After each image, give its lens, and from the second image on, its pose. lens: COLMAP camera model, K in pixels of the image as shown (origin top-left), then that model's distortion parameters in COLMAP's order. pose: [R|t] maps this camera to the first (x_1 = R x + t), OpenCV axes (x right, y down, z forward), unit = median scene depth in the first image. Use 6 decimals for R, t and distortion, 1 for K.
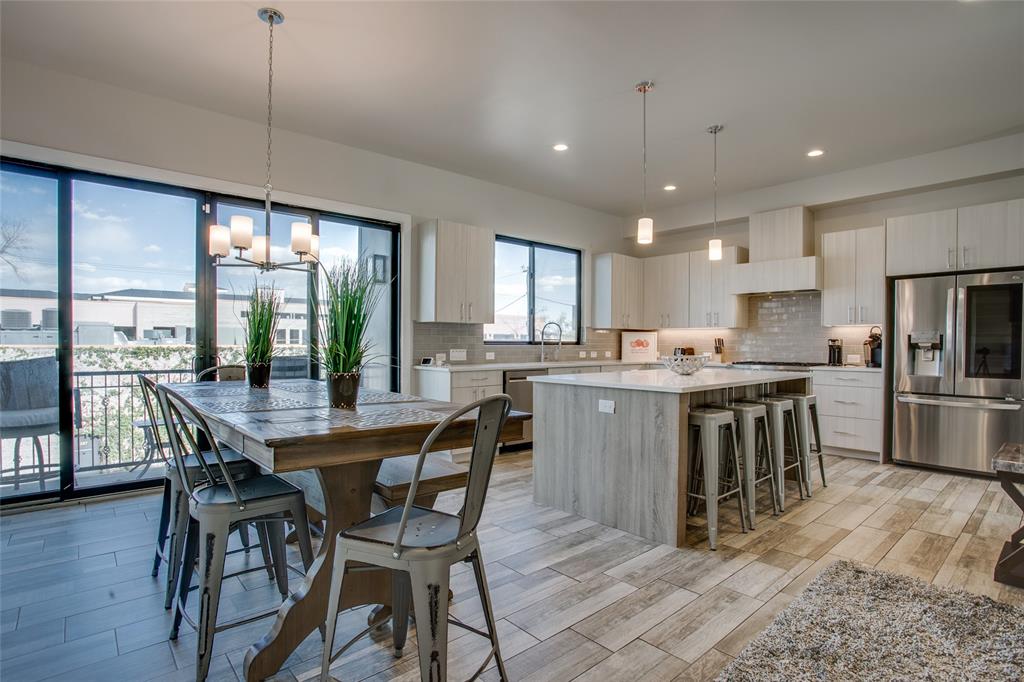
lens RADIAL K [[517.9, 0, 530.0], [0, 517.9, 347.9], [0, 0, 1]] dist [-0.027895, 0.000668]
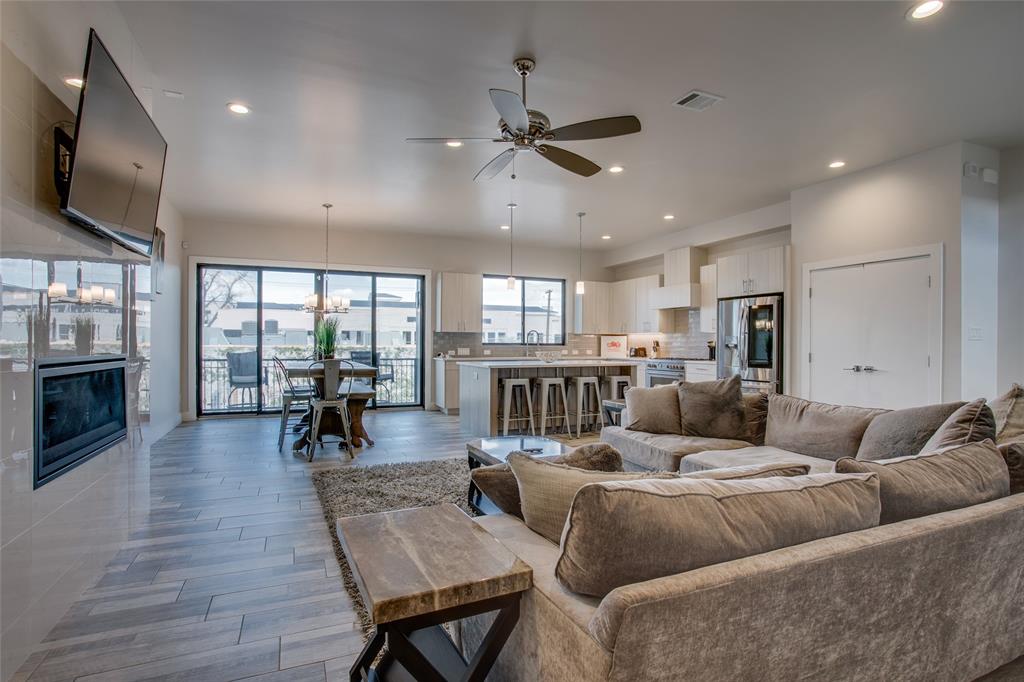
lens RADIAL K [[536.3, 0, 536.5], [0, 536.3, 343.2], [0, 0, 1]] dist [-0.000182, 0.000267]
pose [[0.956536, -0.001251, -0.291611, 0.562145], [-0.001786, 0.999947, -0.010147, 0.003848], [0.291608, 0.010227, 0.956483, -0.538266]]
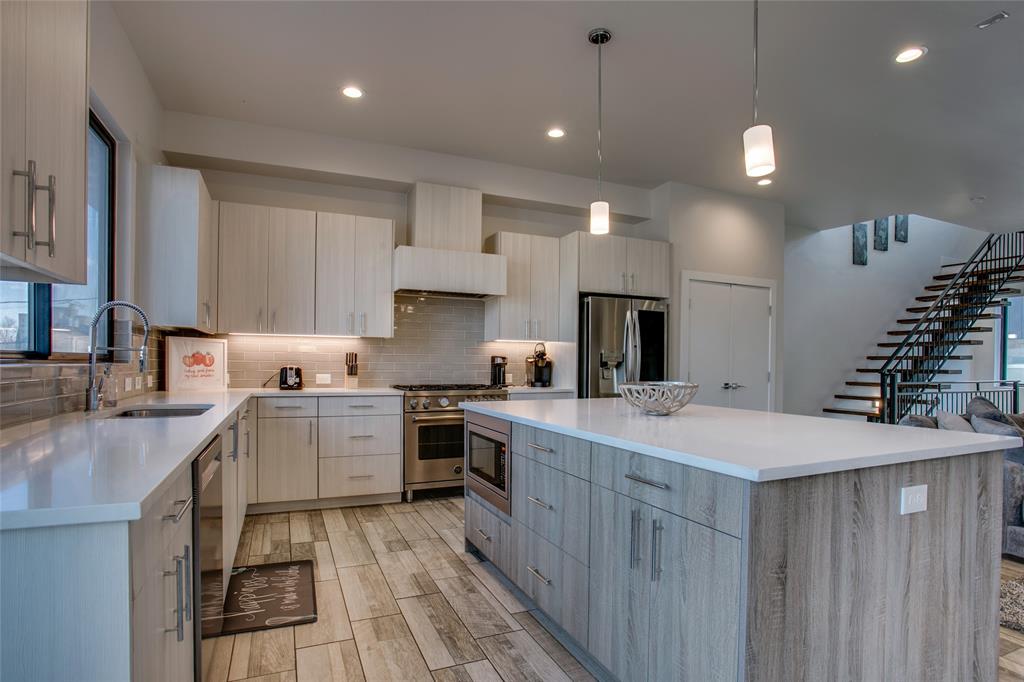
lens RADIAL K [[521.3, 0, 510.7], [0, 521.3, 372.2], [0, 0, 1]] dist [-0.030552, -0.000209]
pose [[0.329490, -0.016365, 0.944017, -0.233353], [0.000372, 0.999852, 0.017203, -0.005077], [-0.944159, -0.005317, 0.329447, 0.691149]]
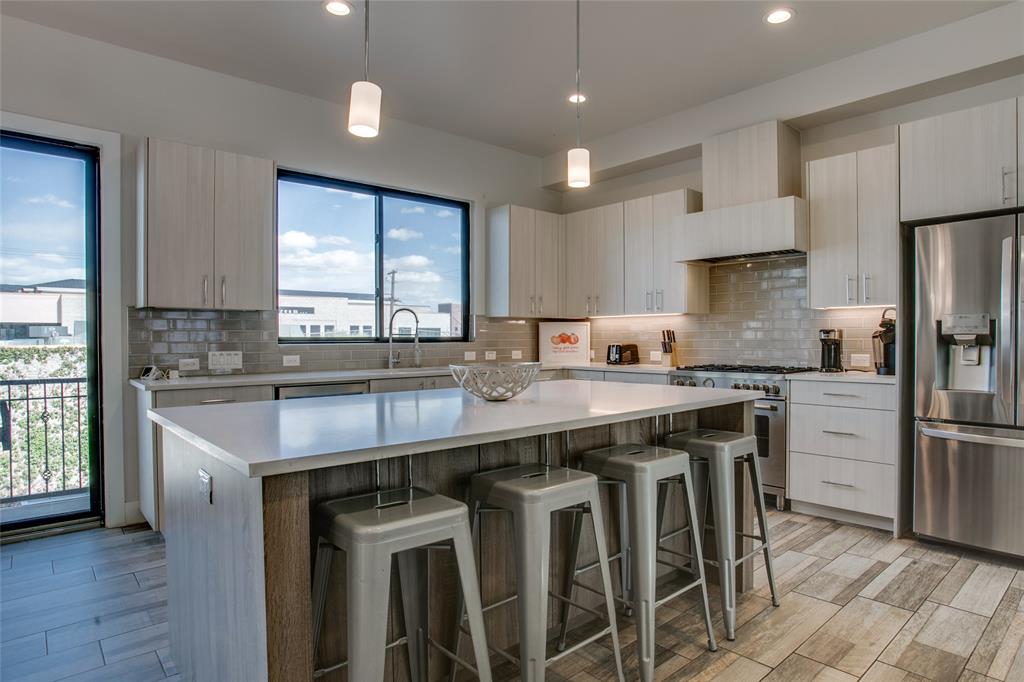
lens RADIAL K [[584.8, 0, 554.8], [0, 584.8, 340.5], [0, 0, 1]] dist [-0.031290, 0.000833]
pose [[0.999901, -0.010848, 0.008968, 0.250938], [0.010875, 0.999936, -0.002957, -0.004778], [-0.008935, 0.003054, 0.999955, 0.290767]]
